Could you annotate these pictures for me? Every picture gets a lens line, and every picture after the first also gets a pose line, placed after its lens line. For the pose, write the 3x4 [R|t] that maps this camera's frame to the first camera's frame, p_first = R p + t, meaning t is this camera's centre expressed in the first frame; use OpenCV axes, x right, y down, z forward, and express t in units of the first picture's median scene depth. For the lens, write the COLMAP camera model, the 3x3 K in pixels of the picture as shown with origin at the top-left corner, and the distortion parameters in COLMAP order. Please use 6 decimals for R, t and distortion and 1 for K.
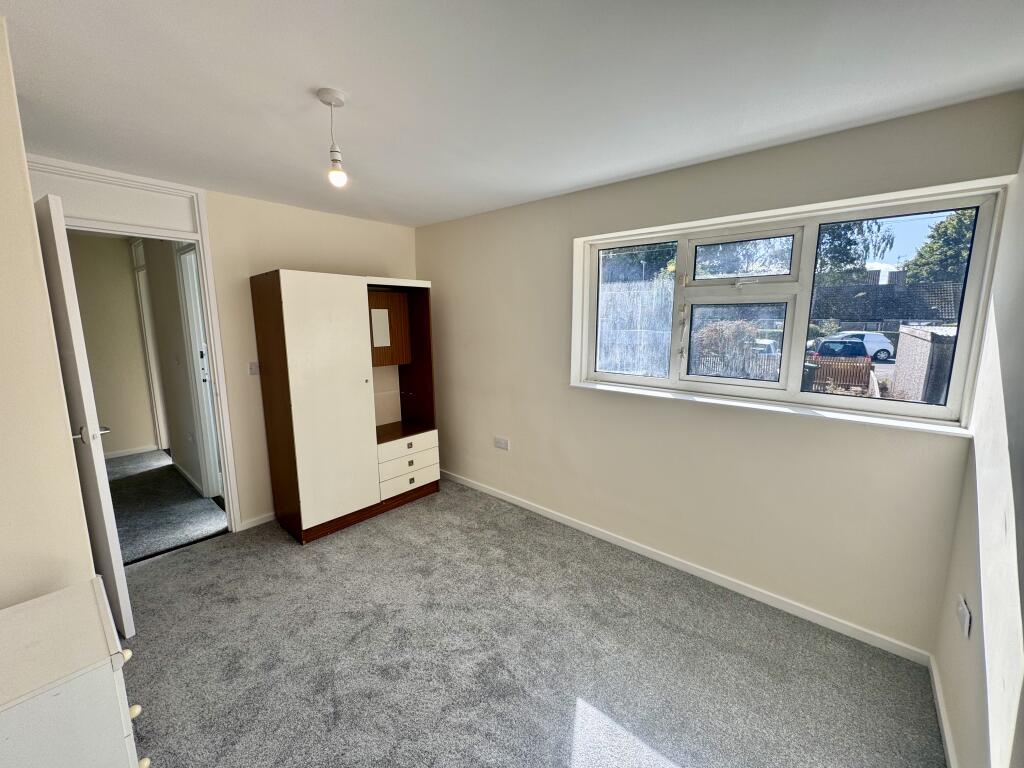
lens RADIAL K [[407.2, 0, 512.0], [0, 407.2, 384.0], [0, 0, 1]] dist [-0.000399, -0.000050]
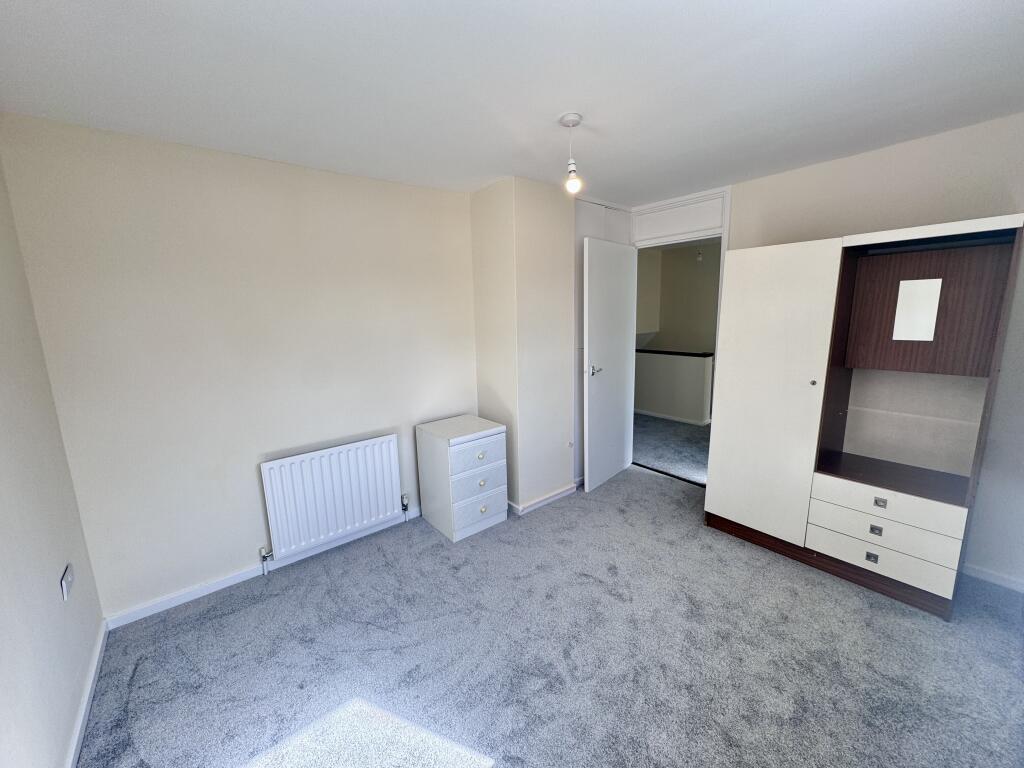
lens RADIAL K [[407.2, 0, 512.0], [0, 407.2, 384.0], [0, 0, 1]] dist [-0.000399, -0.000050]
pose [[-0.174766, 0.180613, -0.967903, 0.516212], [-0.132182, 0.969829, 0.204839, -0.095107], [0.975697, 0.163739, -0.145620, 0.648515]]
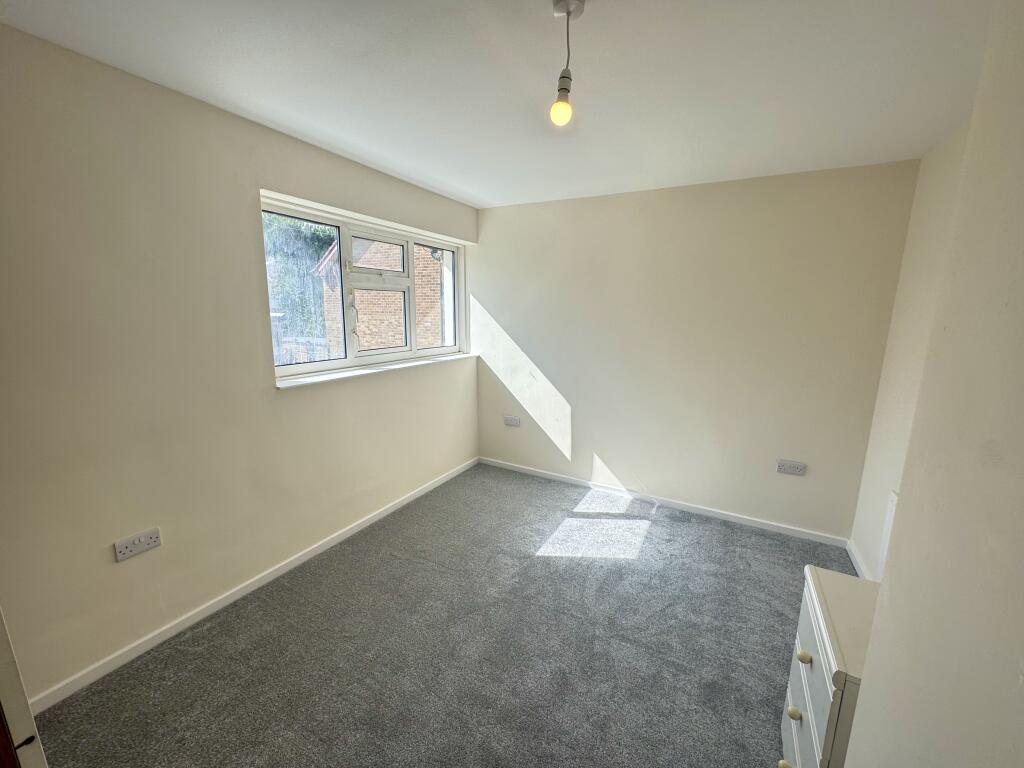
lens RADIAL K [[407.2, 0, 512.0], [0, 407.2, 384.0], [0, 0, 1]] dist [-0.000399, -0.000050]
pose [[-0.202816, -0.182729, 0.962017, -0.732627], [0.140993, 0.966748, 0.213352, -0.112952], [-0.969013, 0.178909, -0.170308, 0.777487]]
